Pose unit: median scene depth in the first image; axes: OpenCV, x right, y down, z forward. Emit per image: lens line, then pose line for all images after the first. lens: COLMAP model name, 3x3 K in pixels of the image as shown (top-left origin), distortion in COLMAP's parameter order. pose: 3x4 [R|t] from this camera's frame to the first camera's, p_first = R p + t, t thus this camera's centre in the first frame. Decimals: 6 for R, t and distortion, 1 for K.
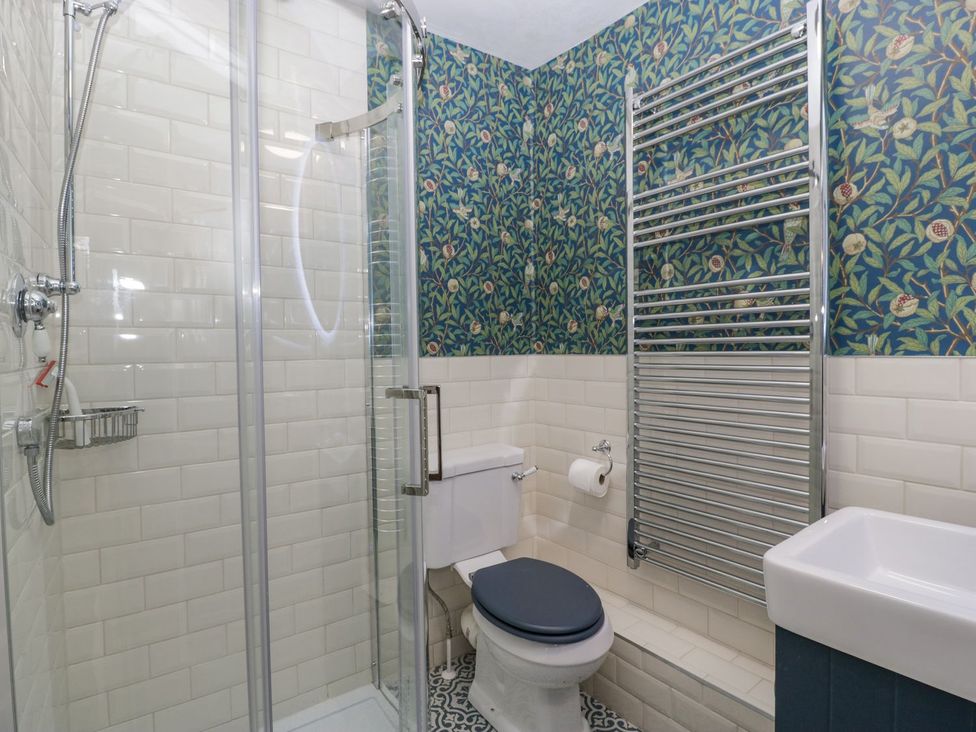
lens RADIAL K [[510.9, 0, 485.4], [0, 510.9, 360.1], [0, 0, 1]] dist [-0.017477, -0.002063]
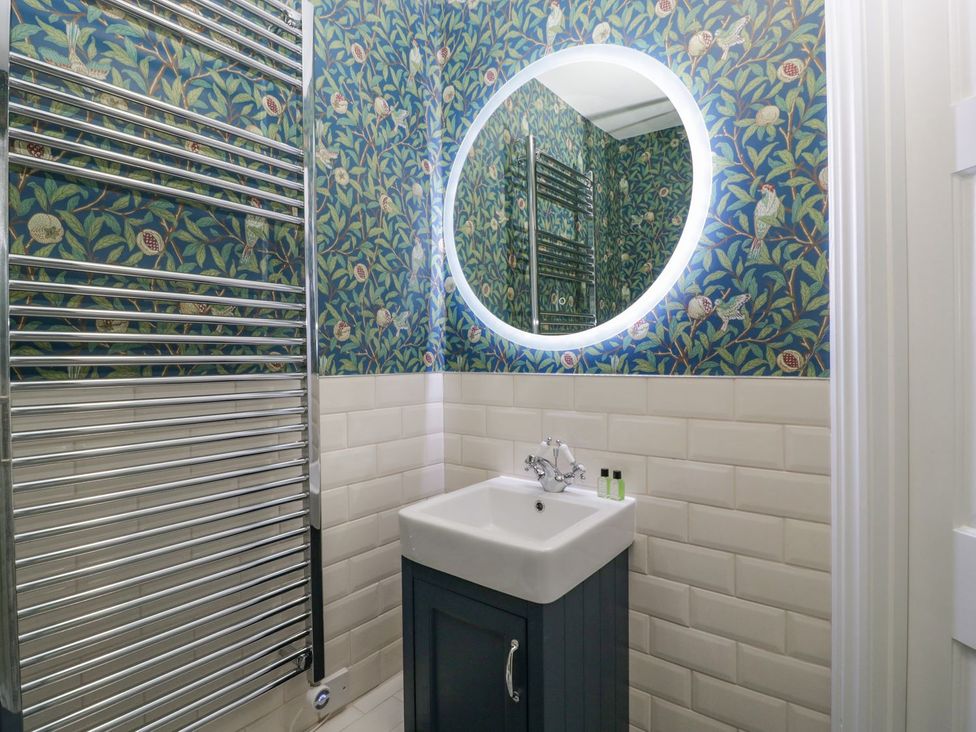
lens RADIAL K [[510.9, 0, 485.4], [0, 510.9, 360.1], [0, 0, 1]] dist [-0.017477, -0.002063]
pose [[-0.275858, 0.012749, 0.961114, -0.359214], [0.035901, 0.999351, -0.002952, -0.027897], [-0.960528, 0.033690, -0.276137, 1.004773]]
